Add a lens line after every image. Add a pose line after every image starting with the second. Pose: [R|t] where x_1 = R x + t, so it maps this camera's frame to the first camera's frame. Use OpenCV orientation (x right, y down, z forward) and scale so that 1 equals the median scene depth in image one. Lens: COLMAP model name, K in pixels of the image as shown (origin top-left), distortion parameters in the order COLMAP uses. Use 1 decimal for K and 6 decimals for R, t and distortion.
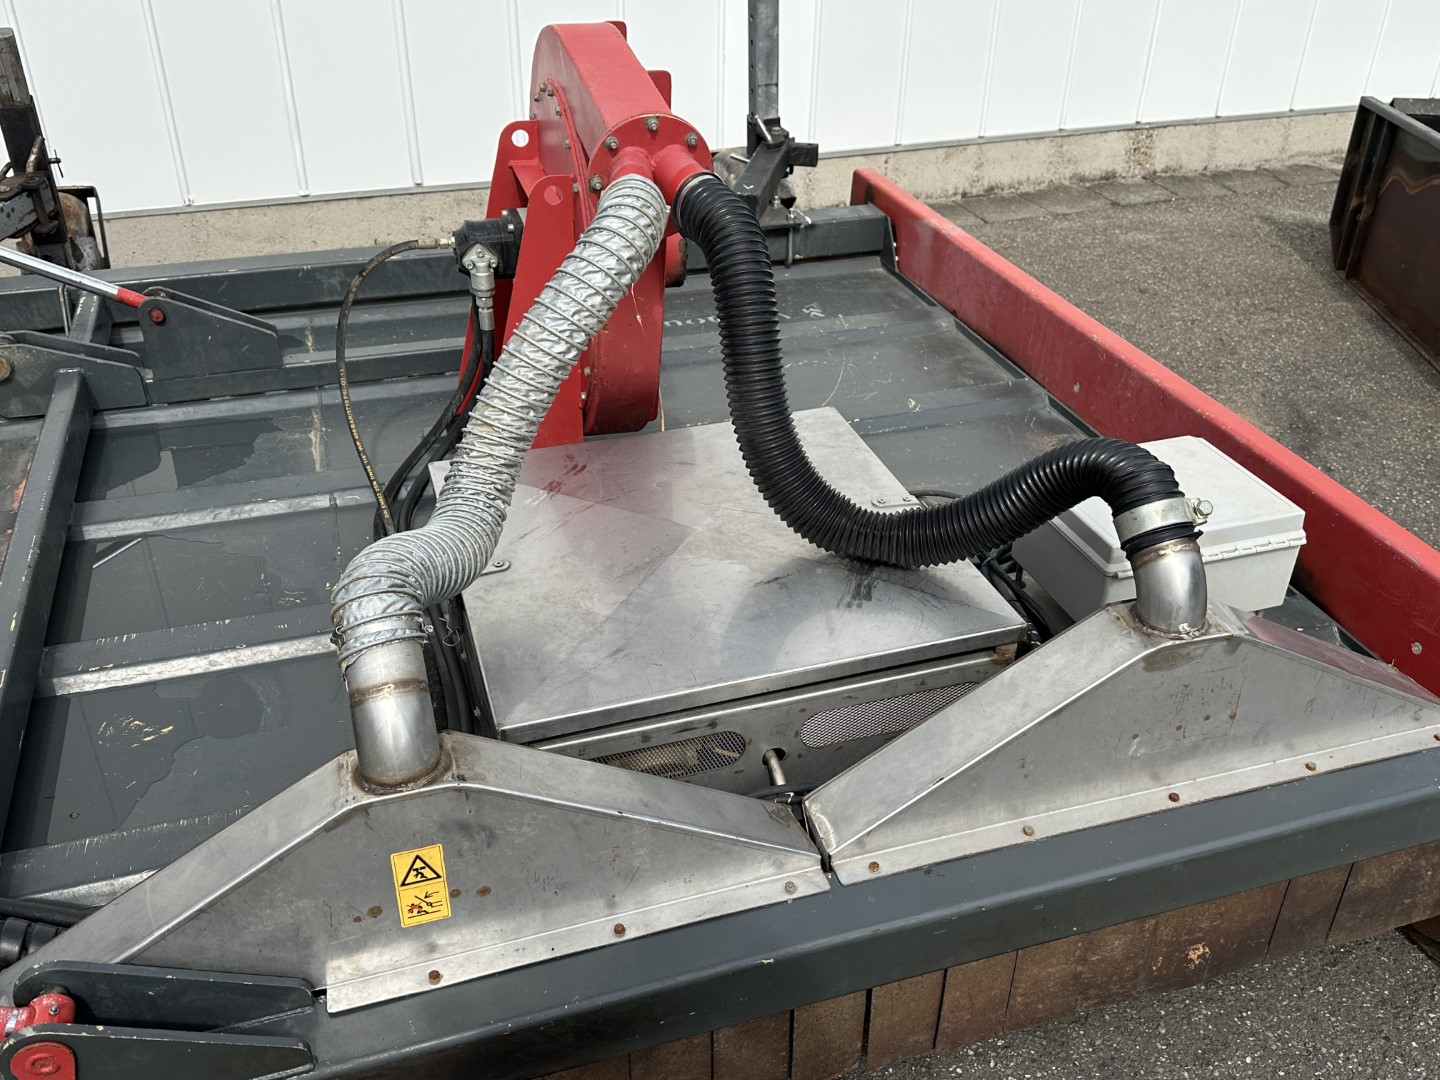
lens RADIAL K [[1282.3, 0, 730.8], [0, 1282.3, 547.1], [0, 0, 1]] dist [0.098100, -0.165165]
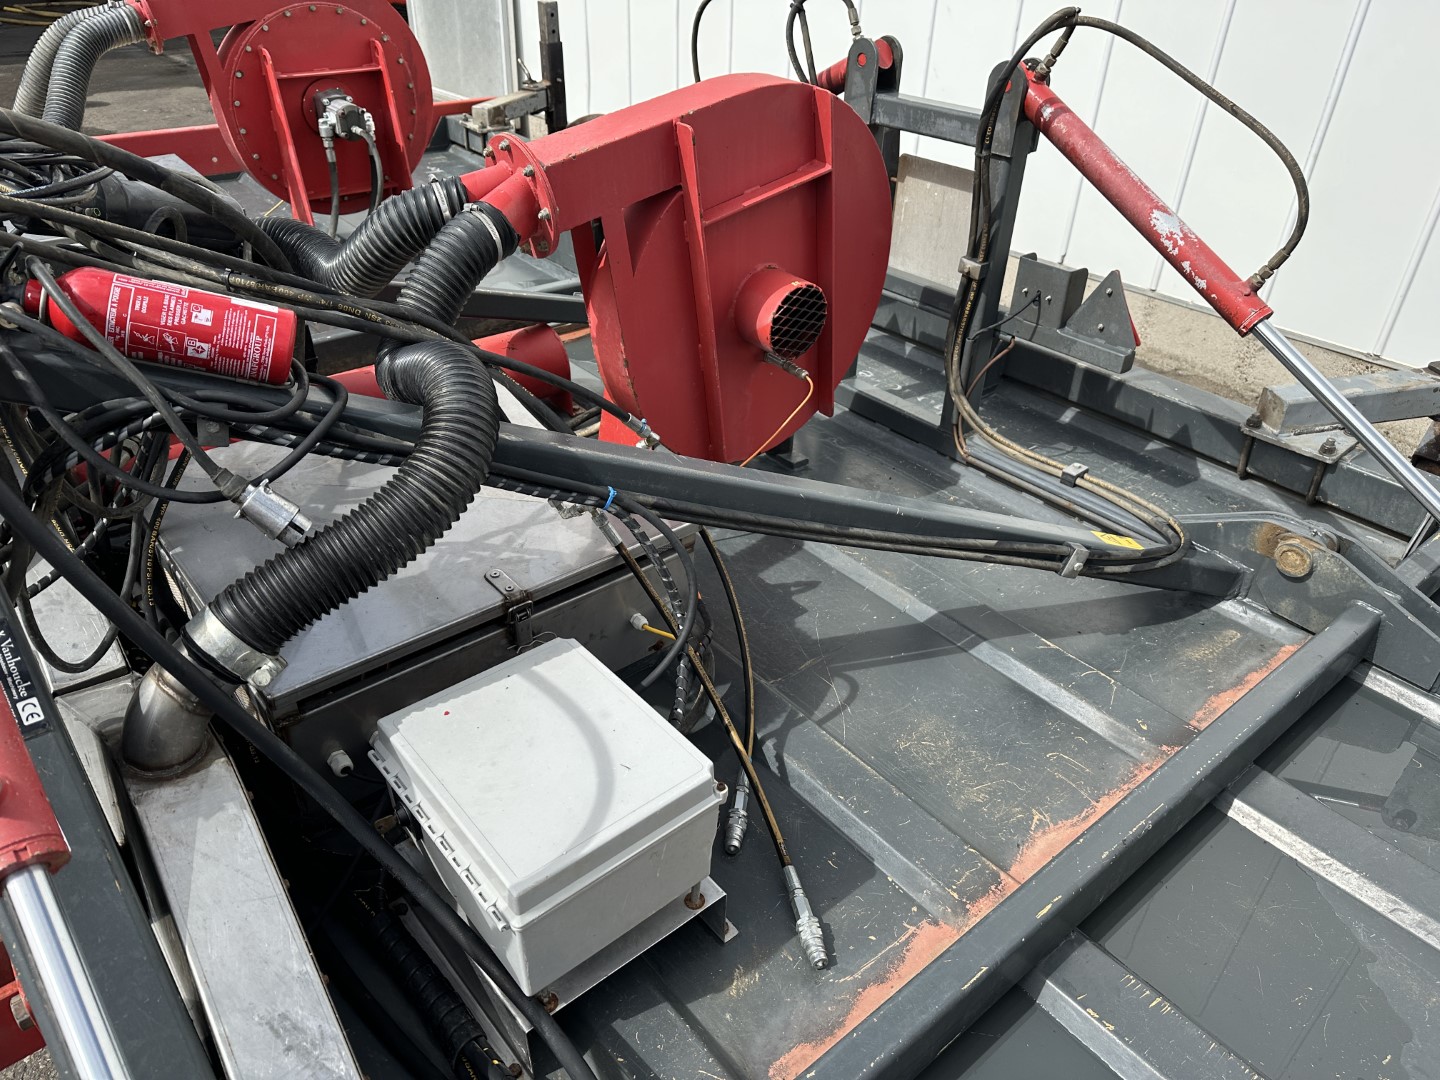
lens RADIAL K [[1013.3, 0, 710.4], [0, 1013.3, 540.5], [0, 0, 1]] dist [0.038389, -0.048085]
pose [[0.375762, 0.499821, -0.780373, -0.170815], [-0.508505, 0.815195, 0.277271, -0.126265], [0.774742, 0.292636, 0.560481, 0.285287]]
